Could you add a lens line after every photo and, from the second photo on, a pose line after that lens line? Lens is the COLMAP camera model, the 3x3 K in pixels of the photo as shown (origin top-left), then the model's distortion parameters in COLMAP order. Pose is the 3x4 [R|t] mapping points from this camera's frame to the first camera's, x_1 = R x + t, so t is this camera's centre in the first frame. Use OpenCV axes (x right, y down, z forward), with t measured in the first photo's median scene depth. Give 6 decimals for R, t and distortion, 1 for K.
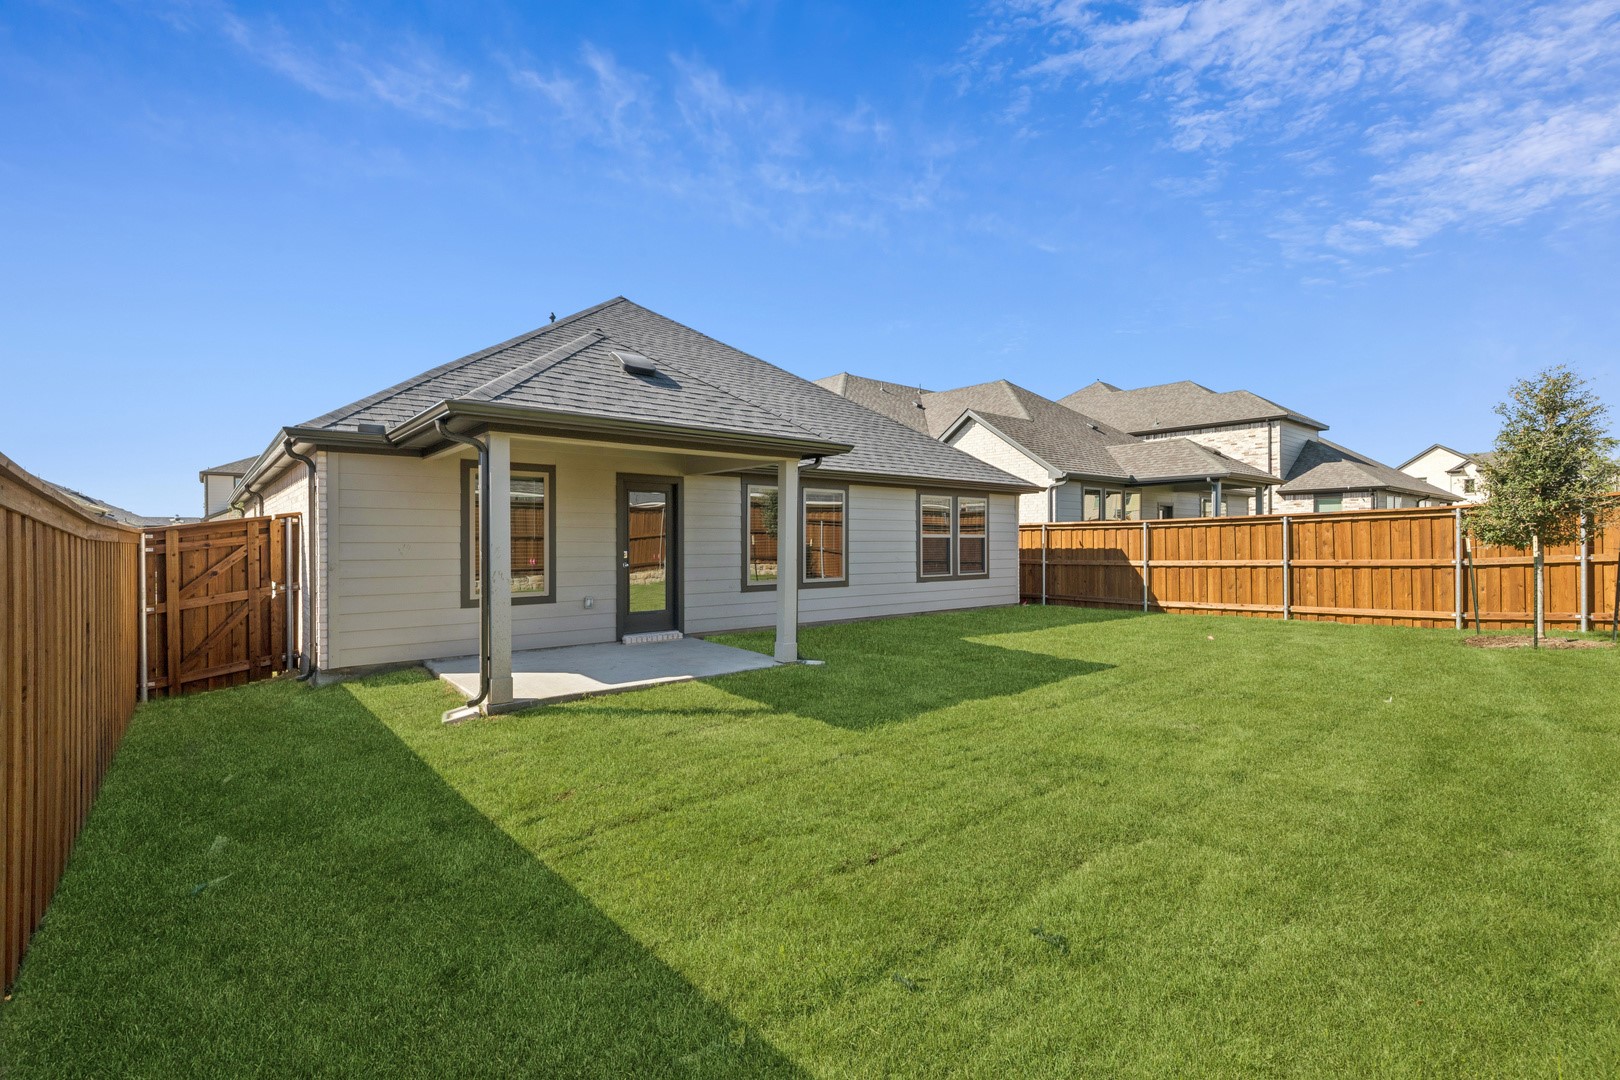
lens RADIAL K [[736.9, 0, 817.0], [0, 736.9, 532.3], [0, 0, 1]] dist [0.011846, -0.000369]
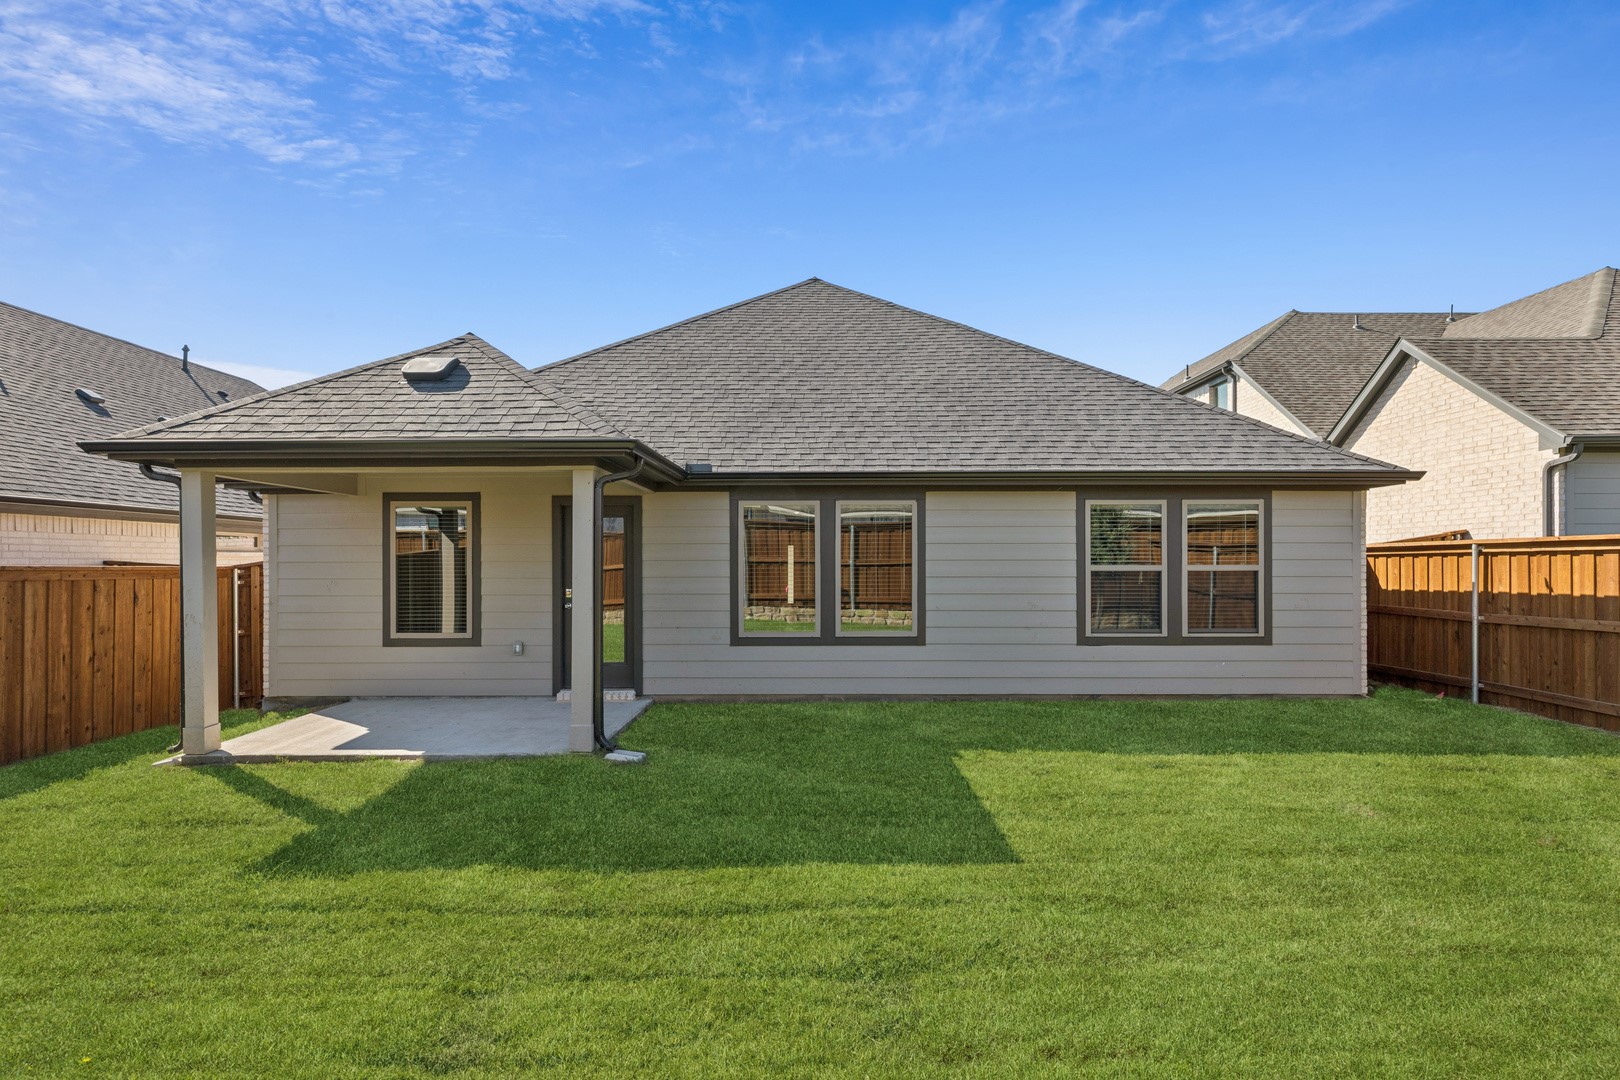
lens RADIAL K [[847.0, 0, 810.0], [0, 847.0, 540.0], [0, 0, 1]] dist [0.011949, 0.000499]
pose [[0.763340, -0.018317, -0.645738, 0.396862], [0.008163, 0.999792, -0.018710, -0.006766], [0.645946, 0.009011, 0.763330, 0.304497]]
